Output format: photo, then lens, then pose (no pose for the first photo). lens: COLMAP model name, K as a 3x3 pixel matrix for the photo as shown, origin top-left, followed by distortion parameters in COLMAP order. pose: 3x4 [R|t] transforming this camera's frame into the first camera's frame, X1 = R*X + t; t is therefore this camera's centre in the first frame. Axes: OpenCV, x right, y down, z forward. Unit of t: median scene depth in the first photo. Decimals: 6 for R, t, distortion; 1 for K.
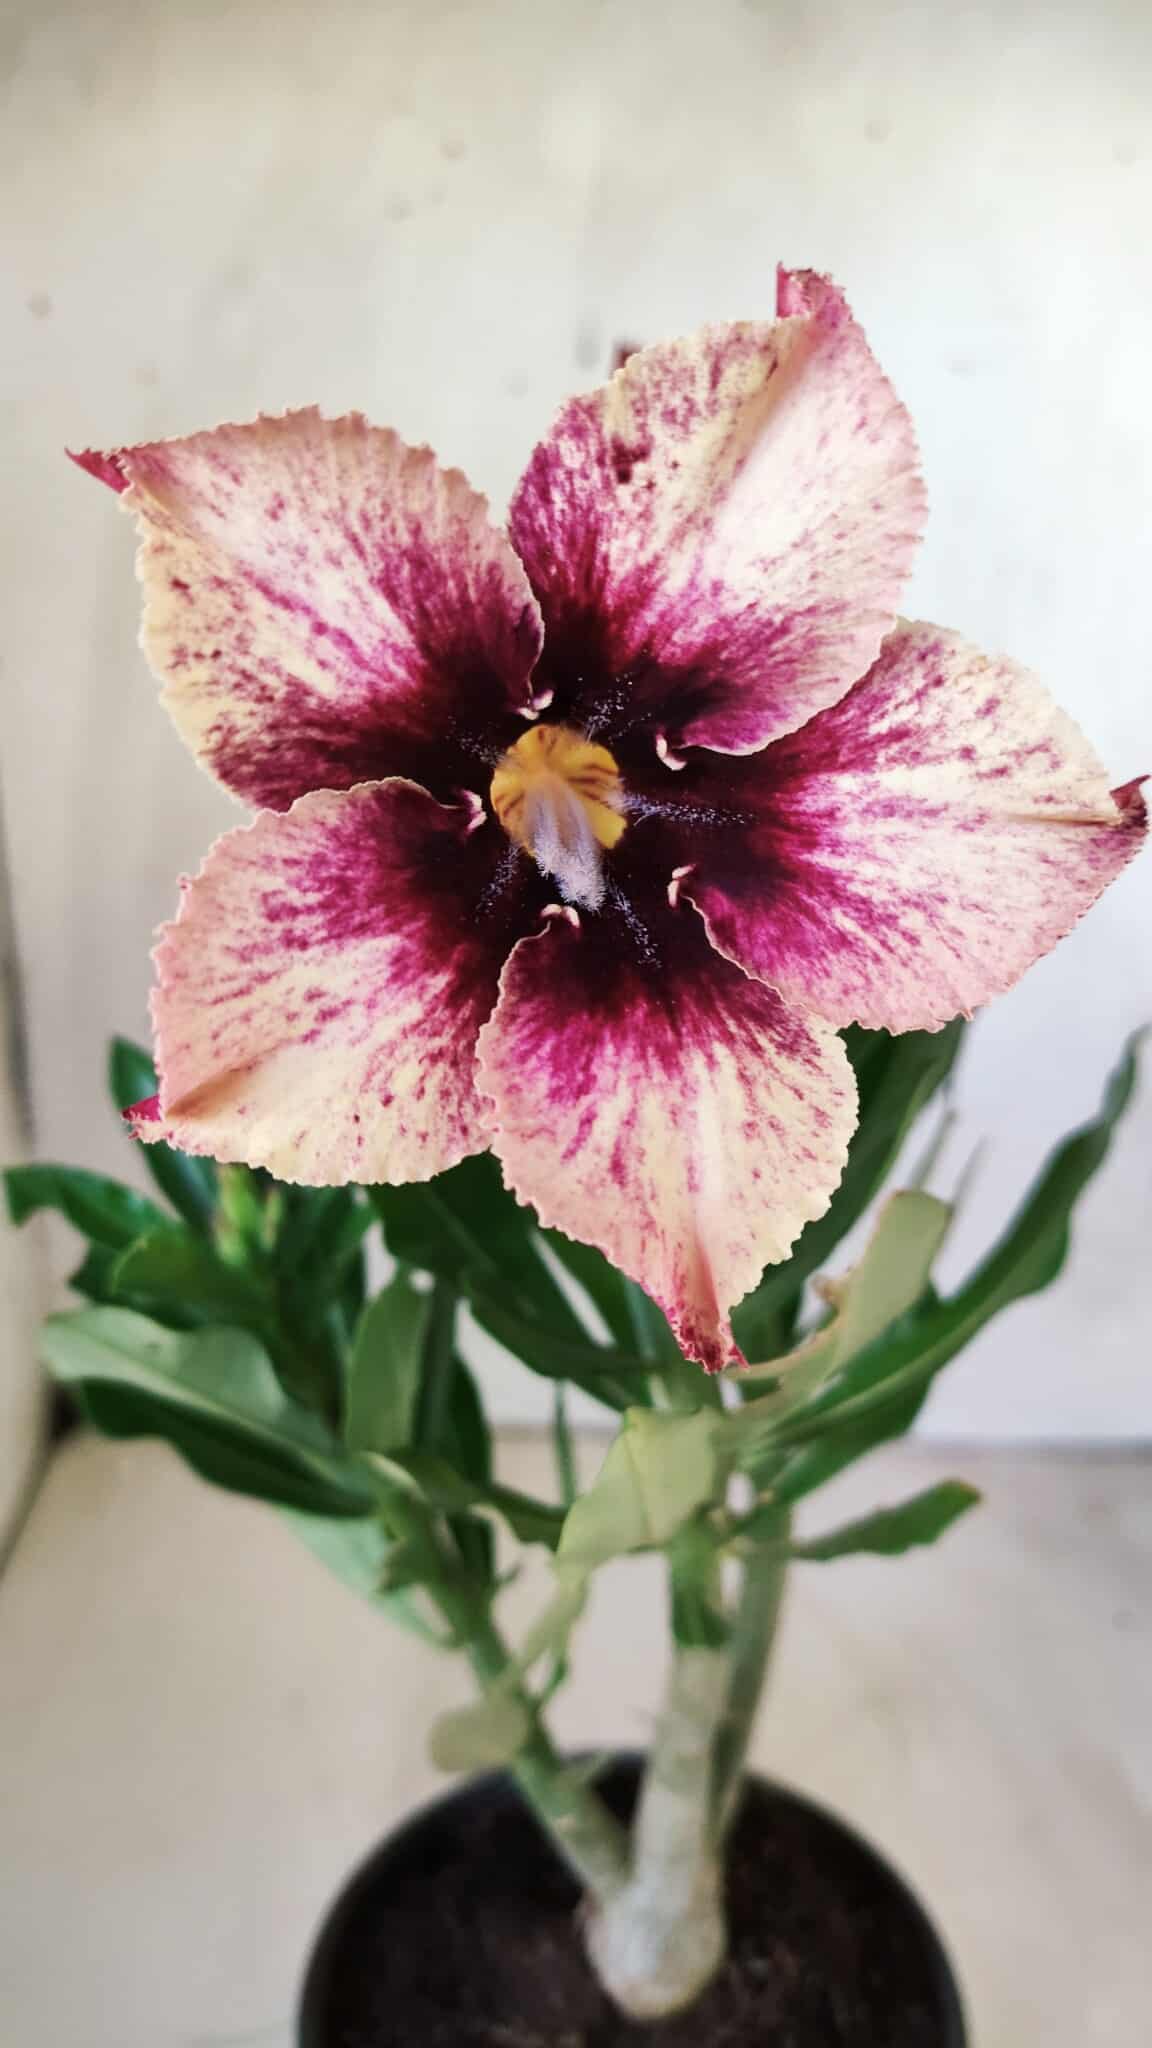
lens RADIAL K [[1556.7, 0, 558.8], [0, 1556.7, 1006.5], [0, 0, 1]] dist [0.026471, -0.093860]
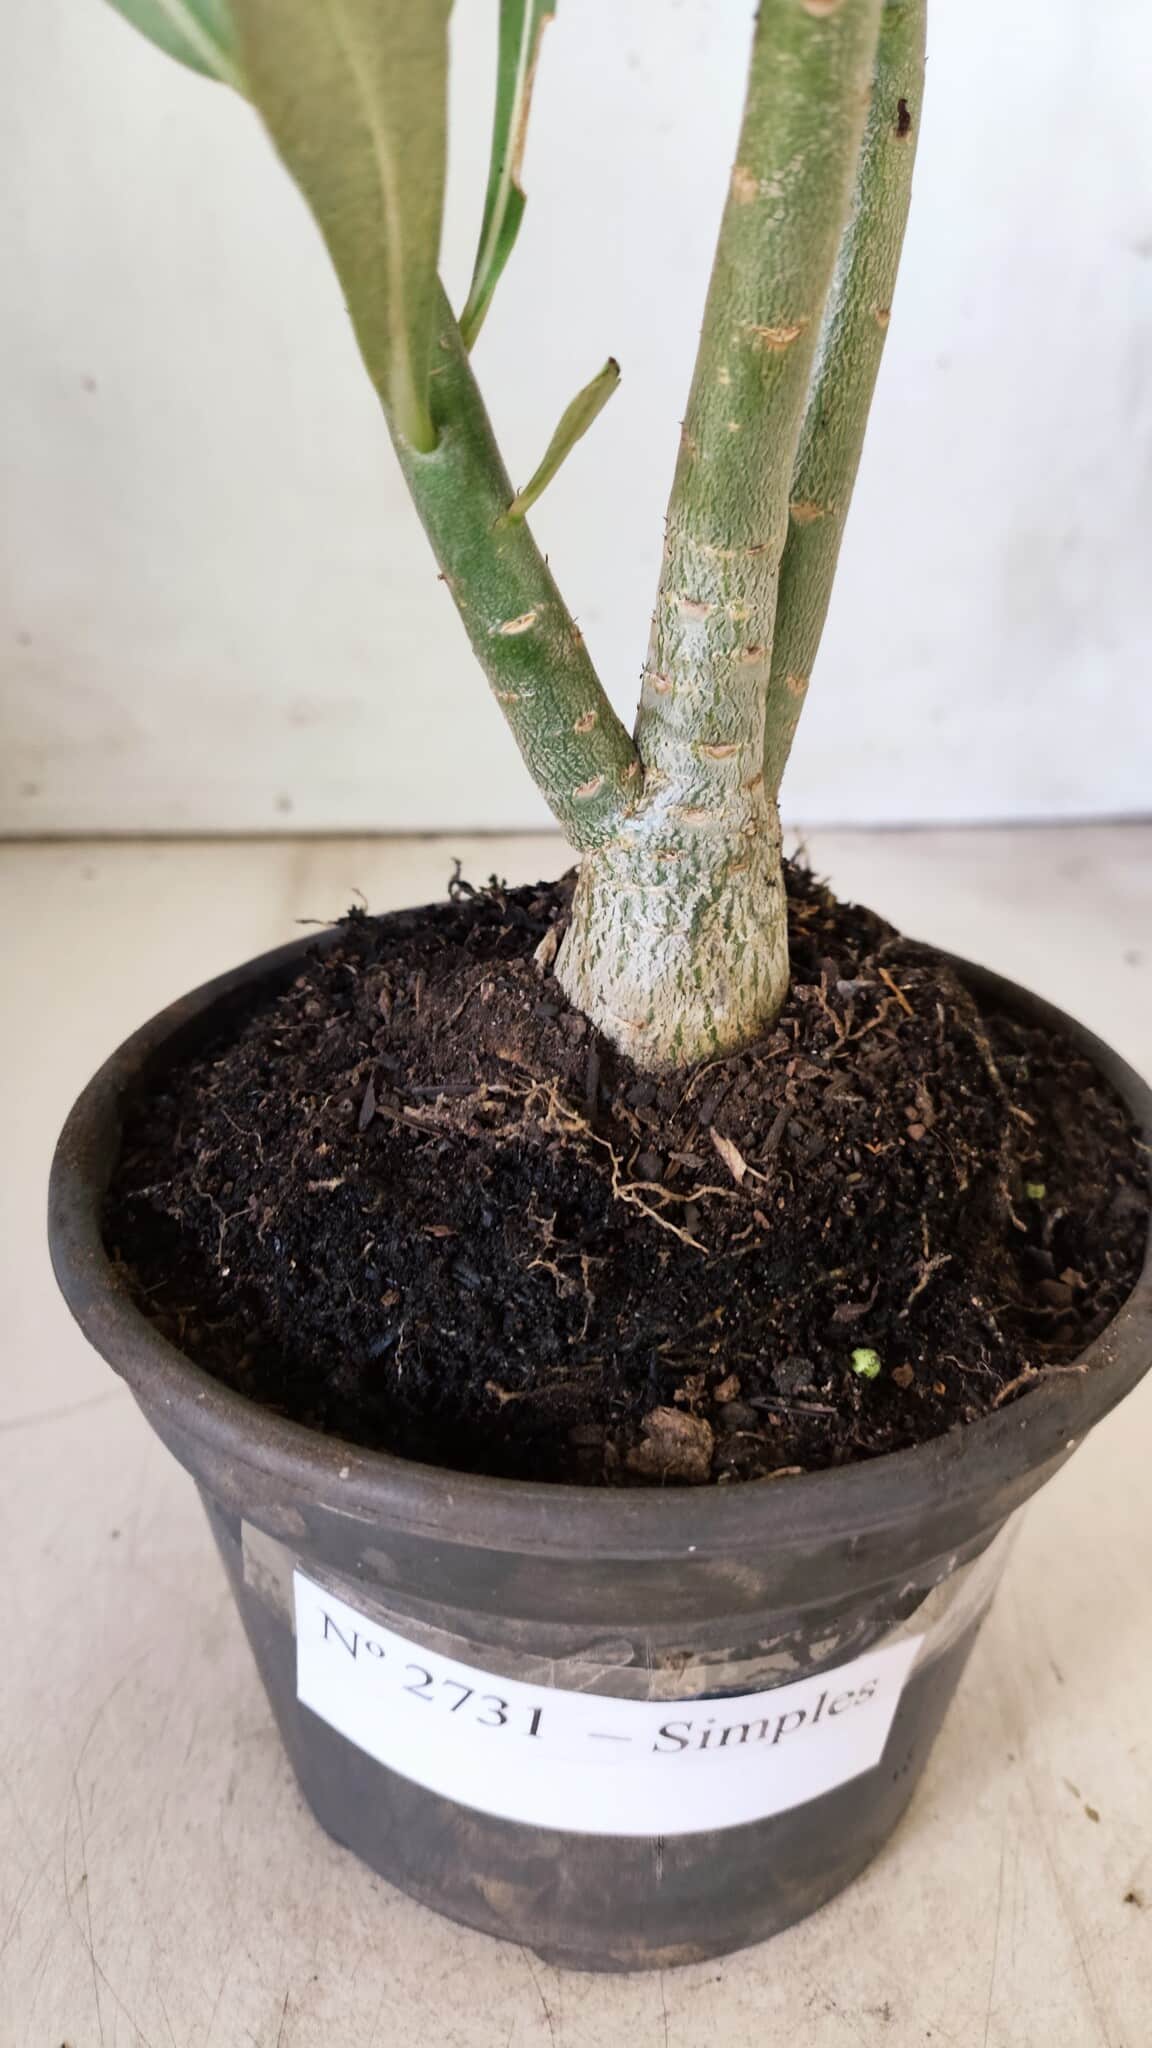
lens RADIAL K [[1556.7, 0, 571.4], [0, 1556.7, 1044.9], [0, 0, 1]] dist [0.026471, -0.093860]
pose [[0.992055, -0.056140, 0.112587, -0.117942], [0.038145, 0.987013, 0.156049, 1.497711], [-0.119885, -0.150514, 0.981312, 1.190238]]
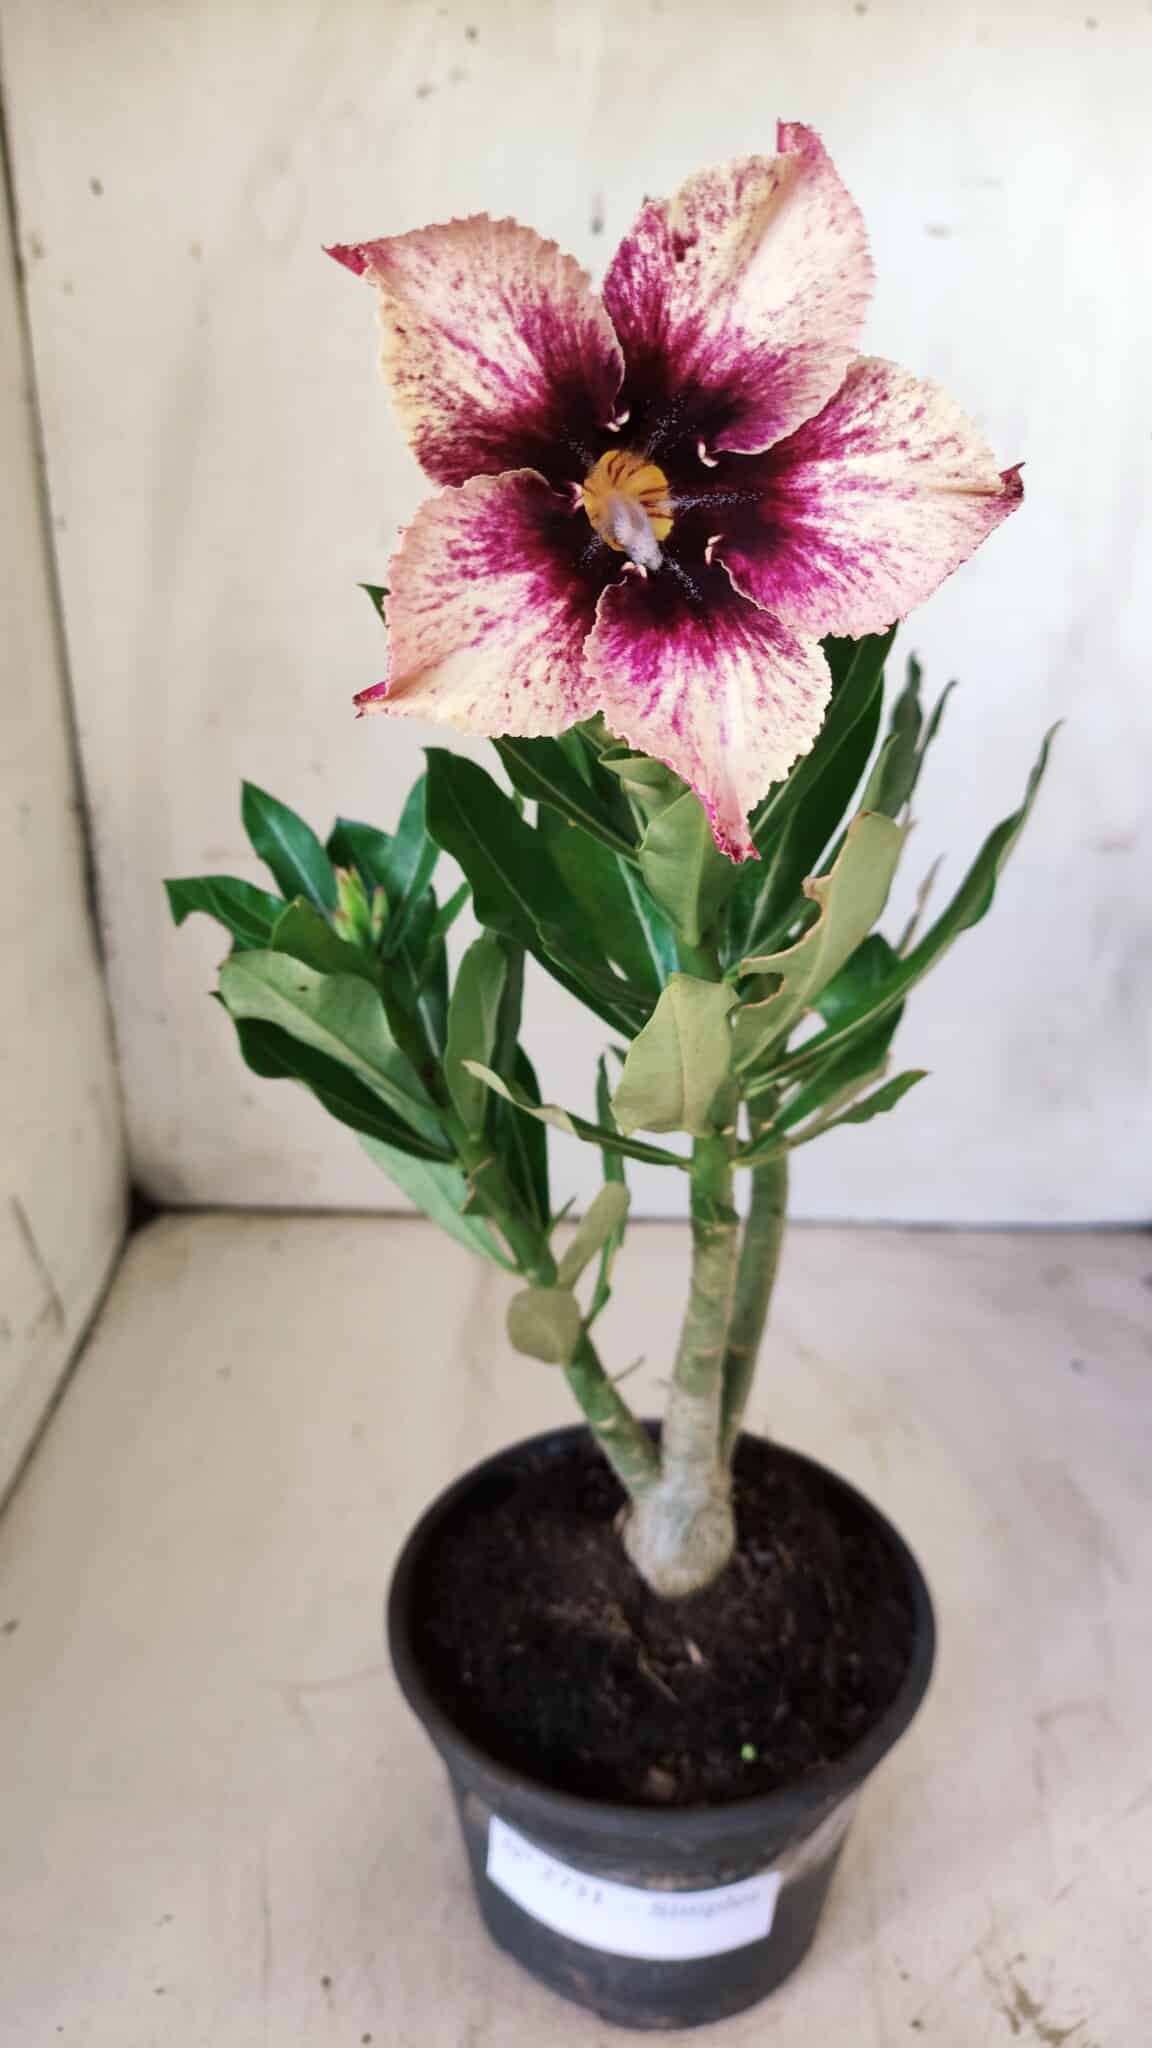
lens RADIAL K [[1556.7, 0, 541.9], [0, 1556.7, 1040.6], [0, 0, 1]] dist [0.026471, -0.093860]
pose [[0.999883, -0.012880, -0.008194, -0.087145], [0.013497, 0.996676, 0.080347, 0.291359], [0.007132, -0.080448, 0.996733, -0.571742]]
